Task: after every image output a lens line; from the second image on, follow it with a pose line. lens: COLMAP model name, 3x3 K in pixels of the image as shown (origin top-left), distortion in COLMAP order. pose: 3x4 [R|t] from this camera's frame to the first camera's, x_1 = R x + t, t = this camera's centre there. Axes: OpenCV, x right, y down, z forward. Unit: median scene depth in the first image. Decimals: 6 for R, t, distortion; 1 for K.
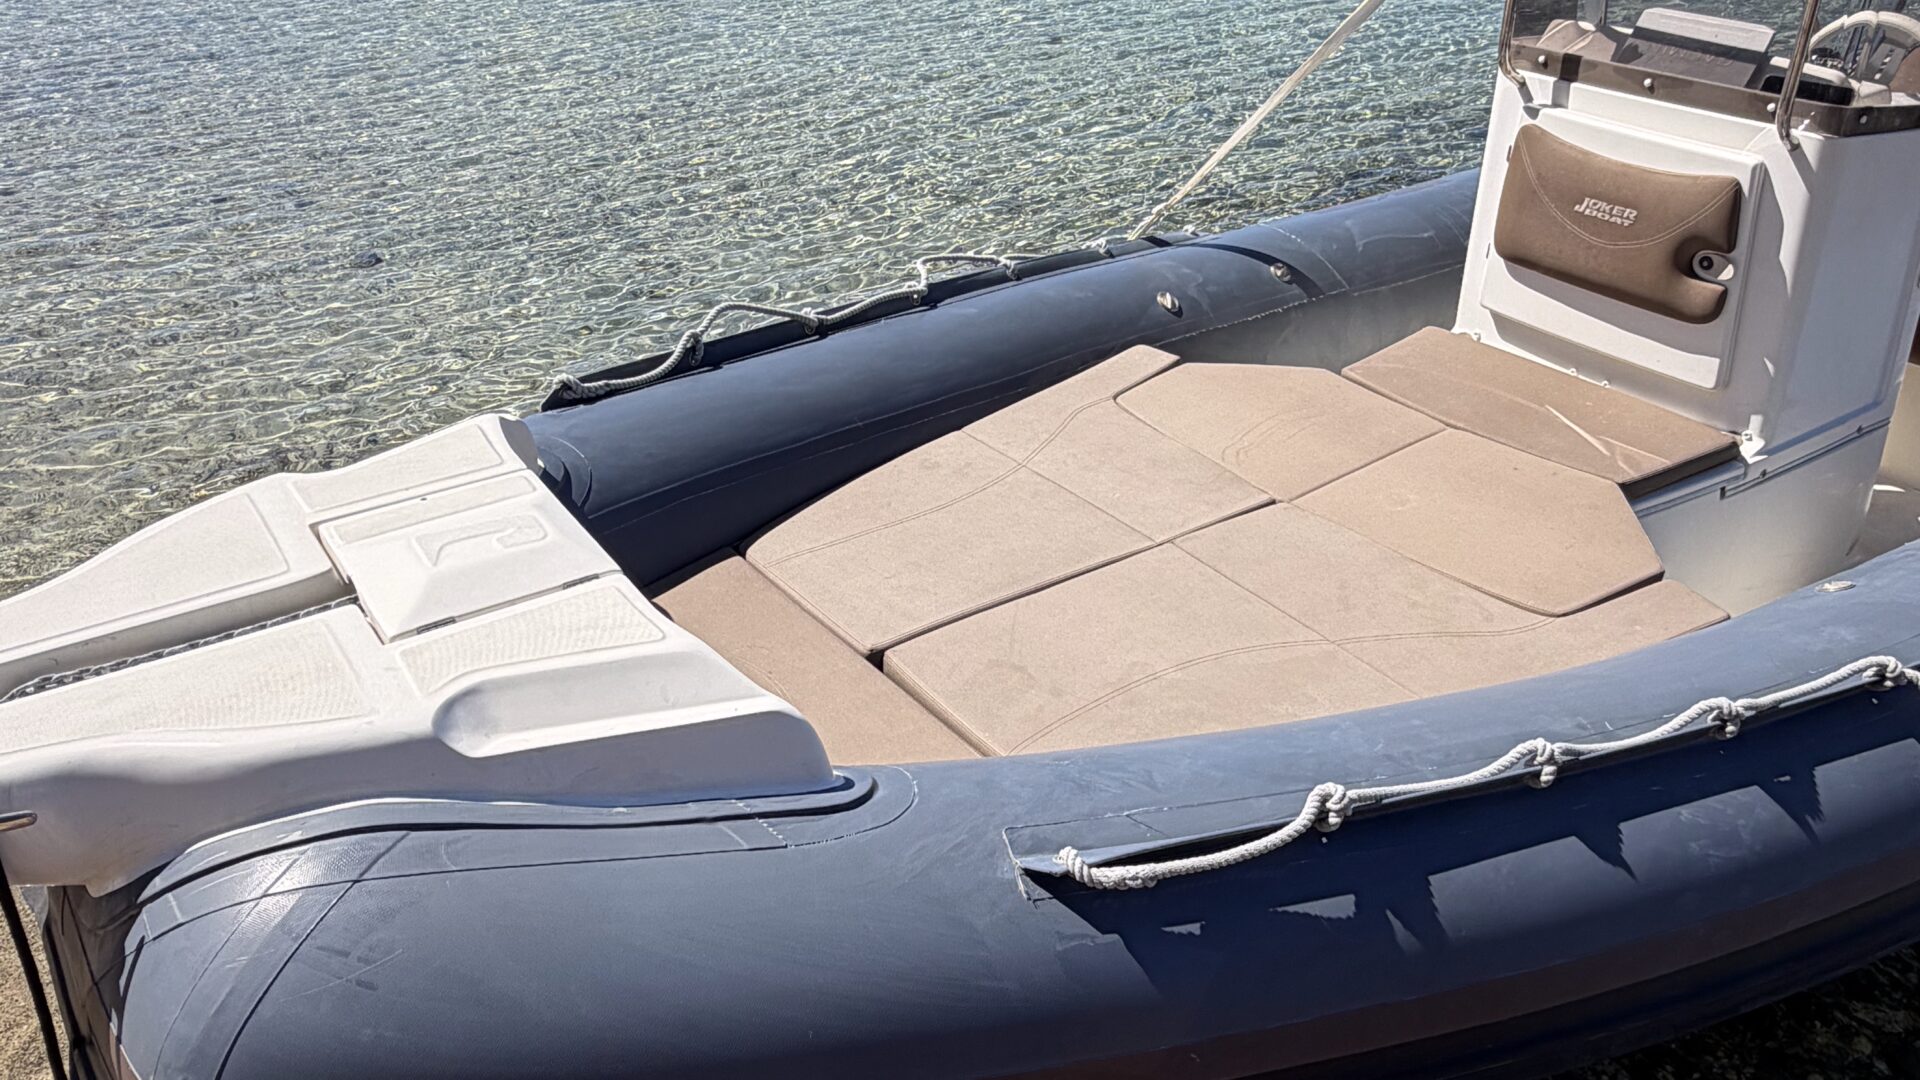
lens RADIAL K [[1494.1, 0, 962.8], [0, 1494.1, 541.7], [0, 0, 1]] dist [-0.003958, 0.016235]
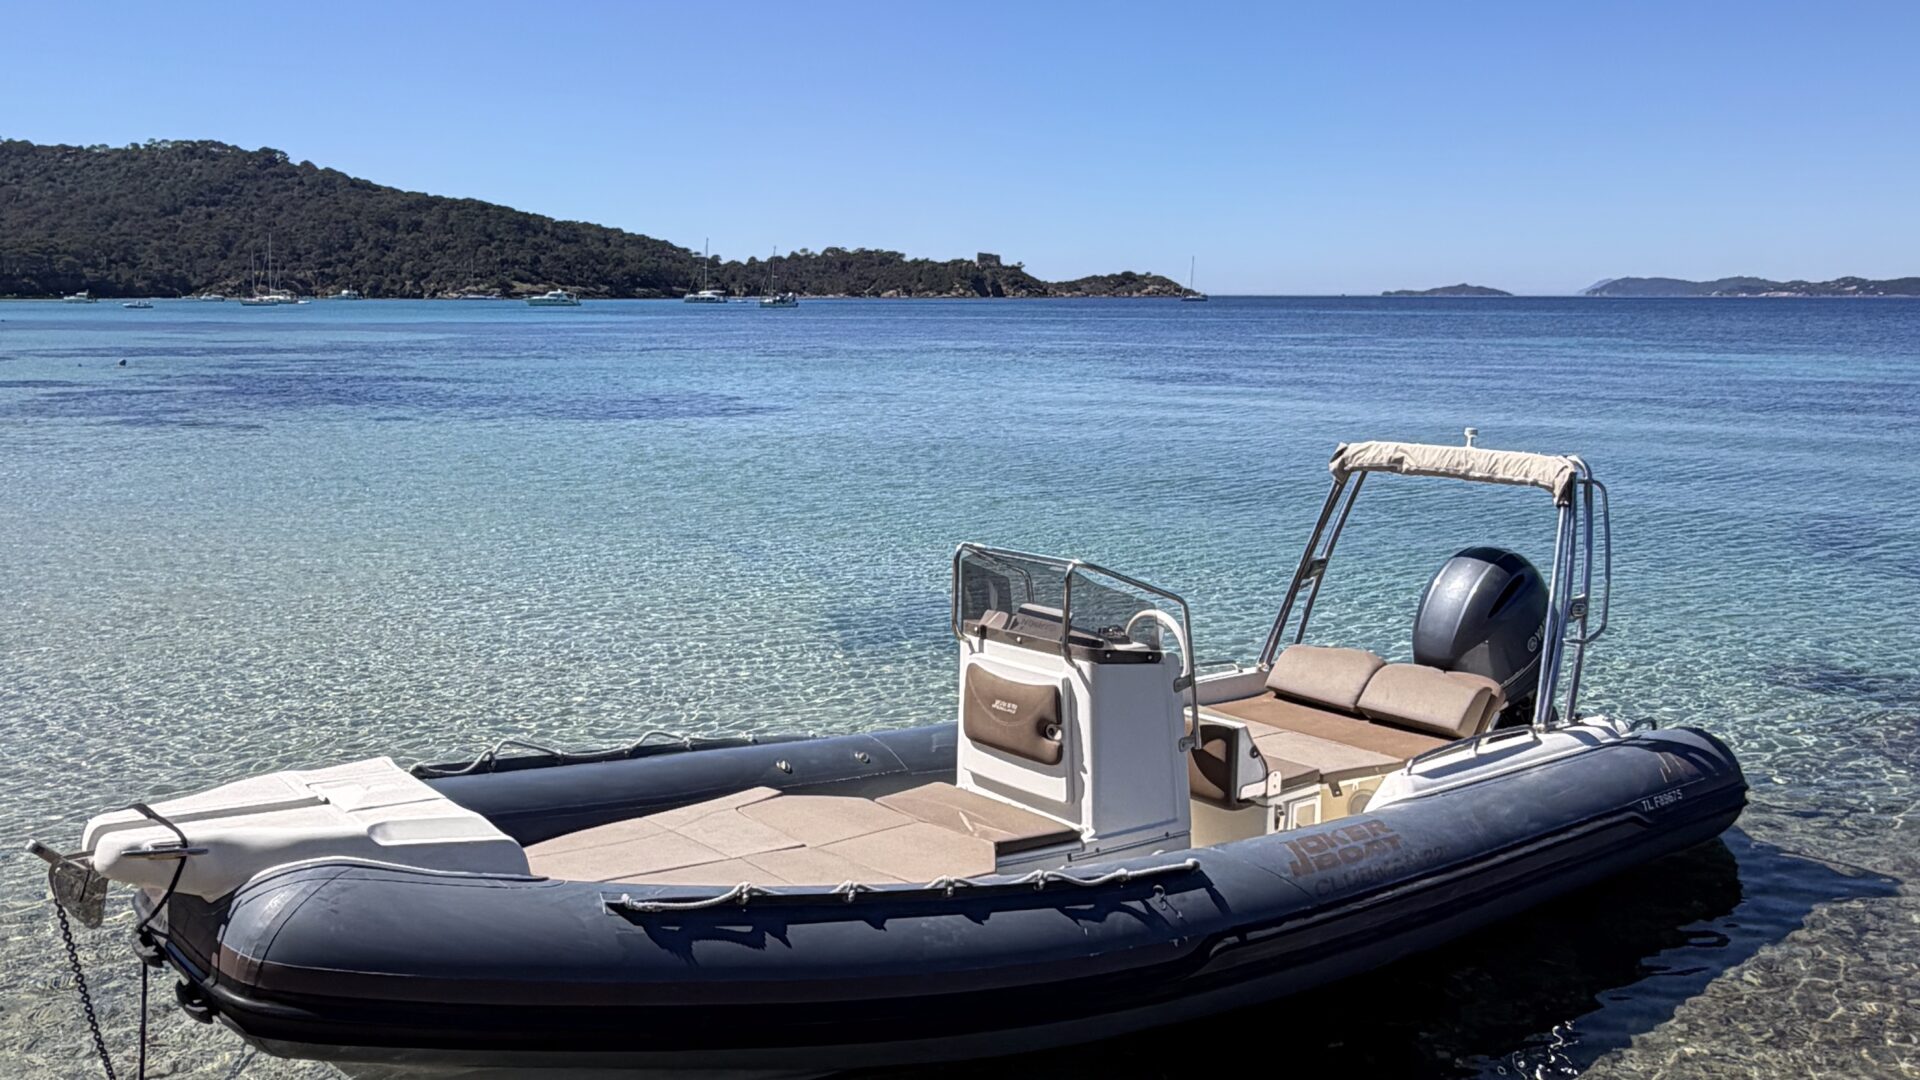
lens RADIAL K [[1610.2, 0, 964.7], [0, 1610.2, 538.5], [0, 0, 1]] dist [-0.021630, 0.004113]
pose [[0.994972, 0.032980, 0.094564, 0.191741], [0.008175, 0.914329, -0.404889, 0.401008], [-0.099816, 0.403626, 0.909463, -0.900269]]
